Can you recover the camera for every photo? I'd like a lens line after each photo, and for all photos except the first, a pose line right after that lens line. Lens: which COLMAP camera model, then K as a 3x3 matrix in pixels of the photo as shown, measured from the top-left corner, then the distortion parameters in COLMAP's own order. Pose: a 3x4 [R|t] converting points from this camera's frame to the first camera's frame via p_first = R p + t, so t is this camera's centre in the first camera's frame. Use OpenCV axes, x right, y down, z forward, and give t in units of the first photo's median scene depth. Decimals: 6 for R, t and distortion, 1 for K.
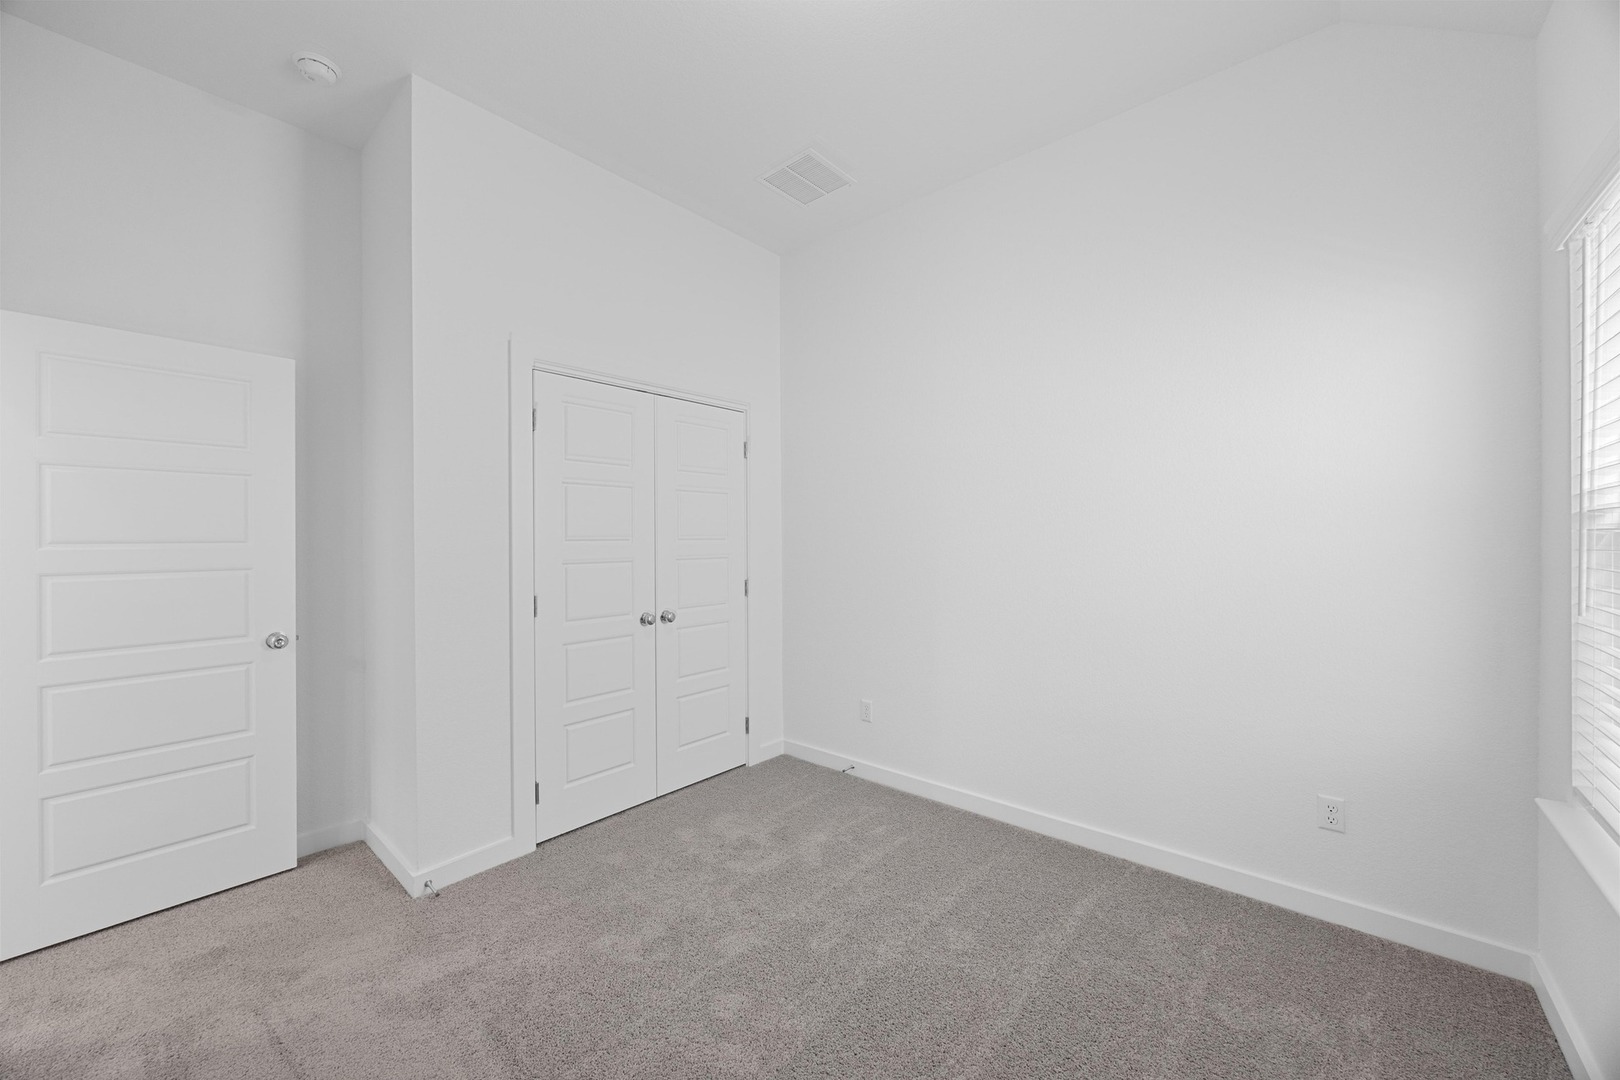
lens RADIAL K [[611.6, 0, 810.0], [0, 611.6, 540.0], [0, 0, 1]] dist [-0.008830, 0.003659]
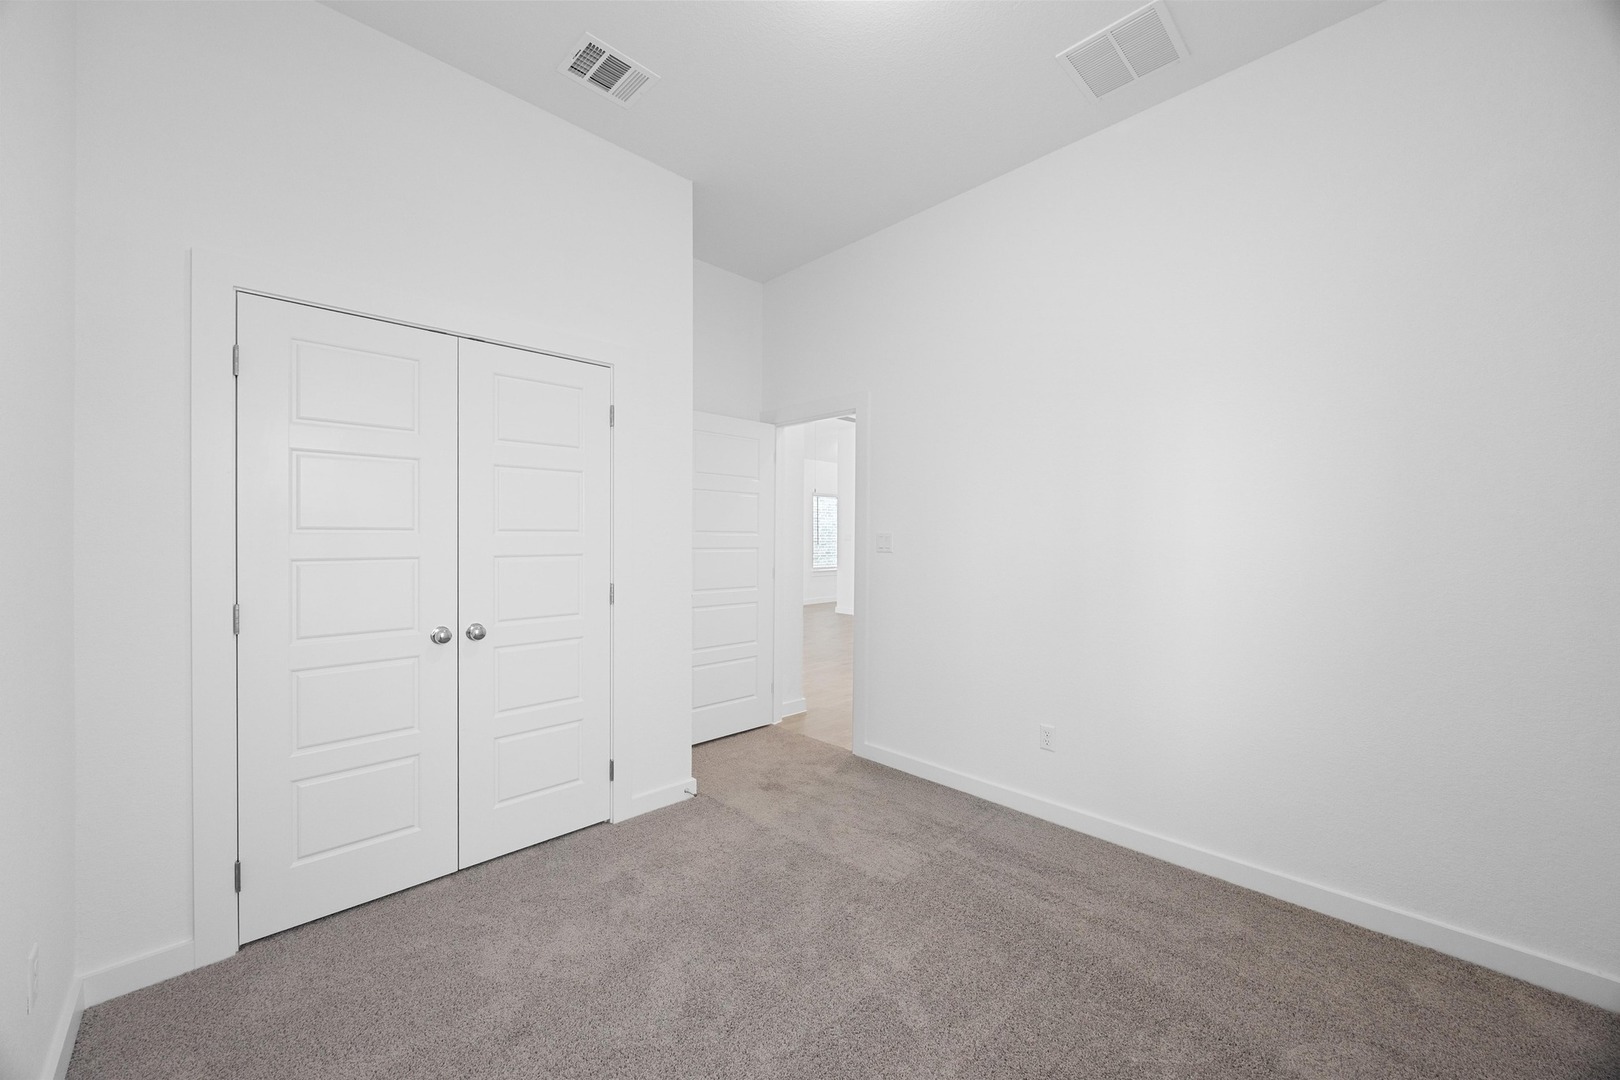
lens RADIAL K [[610.7, 0, 797.6], [0, 610.7, 535.5], [0, 0, 1]] dist [0.001272, -0.000242]
pose [[0.994805, 0.011262, -0.101177, 0.241855], [-0.011118, 0.999936, 0.001987, -0.000630], [0.101193, -0.000852, 0.994866, 0.289115]]
